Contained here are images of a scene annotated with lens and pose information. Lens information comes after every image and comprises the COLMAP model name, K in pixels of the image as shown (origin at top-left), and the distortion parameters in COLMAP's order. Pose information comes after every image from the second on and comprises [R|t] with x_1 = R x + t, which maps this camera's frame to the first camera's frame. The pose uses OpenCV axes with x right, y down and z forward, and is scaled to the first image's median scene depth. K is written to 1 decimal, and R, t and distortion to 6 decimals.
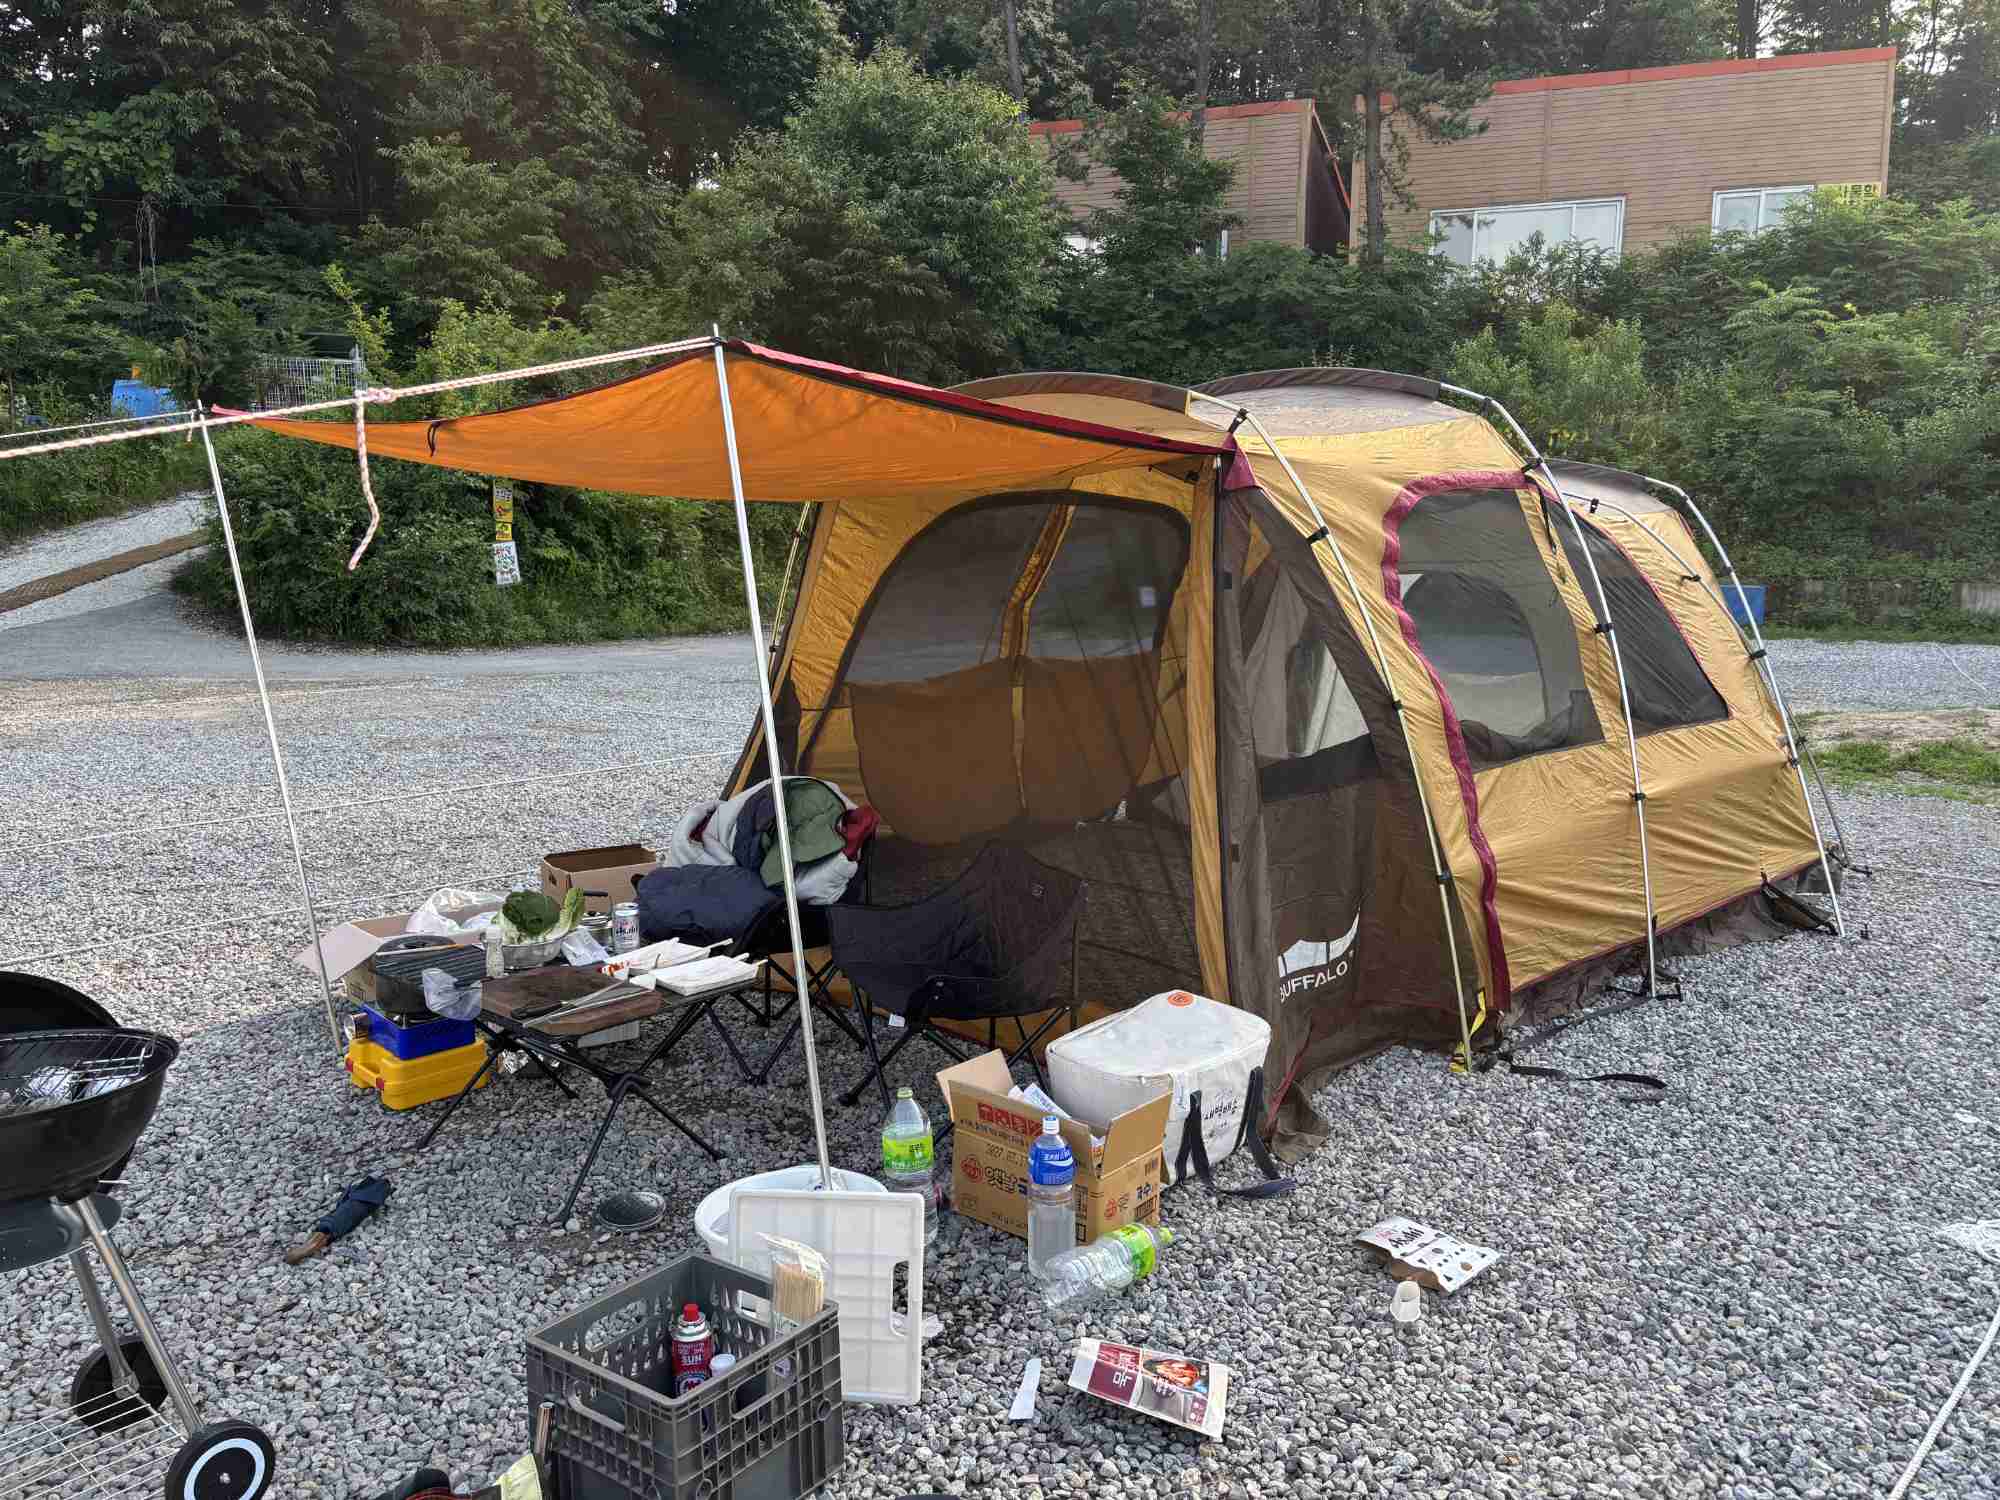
lens RADIAL K [[1522.4, 0, 1001.7], [0, 1522.4, 708.4], [0, 0, 1]] dist [0.059710, -0.075630]
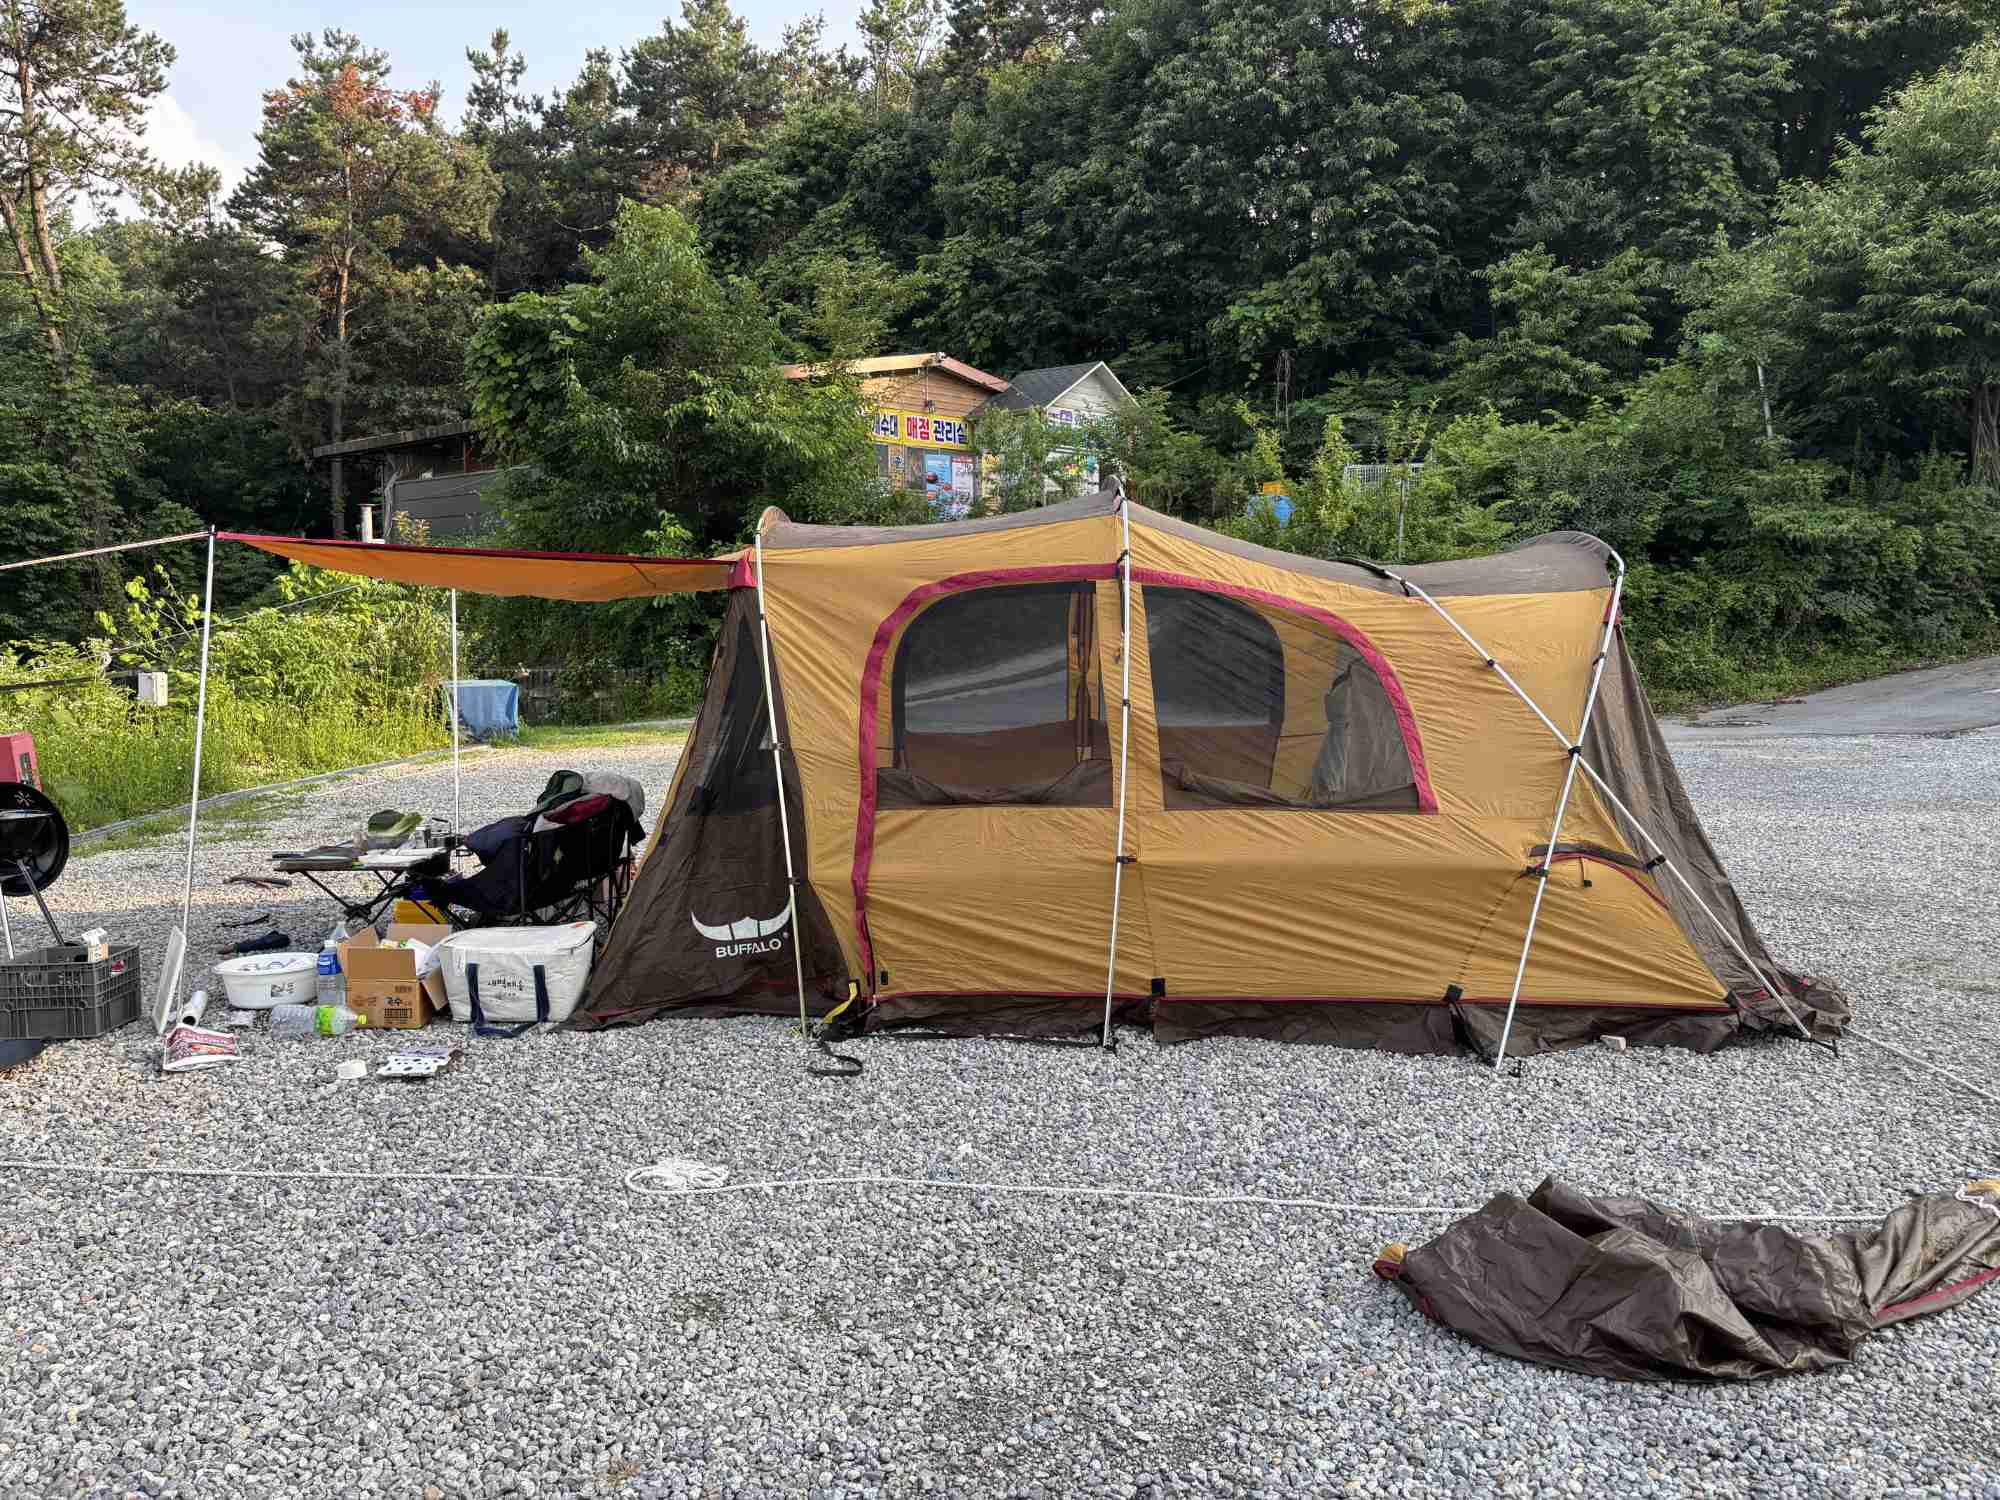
lens RADIAL K [[1522.4, 0, 1001.7], [0, 1522.4, 708.4], [0, 0, 1]] dist [0.059710, -0.075630]
pose [[0.663260, 0.039385, -0.747352, 0.212338], [-0.078730, 0.996745, -0.017343, -0.004508], [0.744236, 0.070342, 0.664202, 0.038423]]
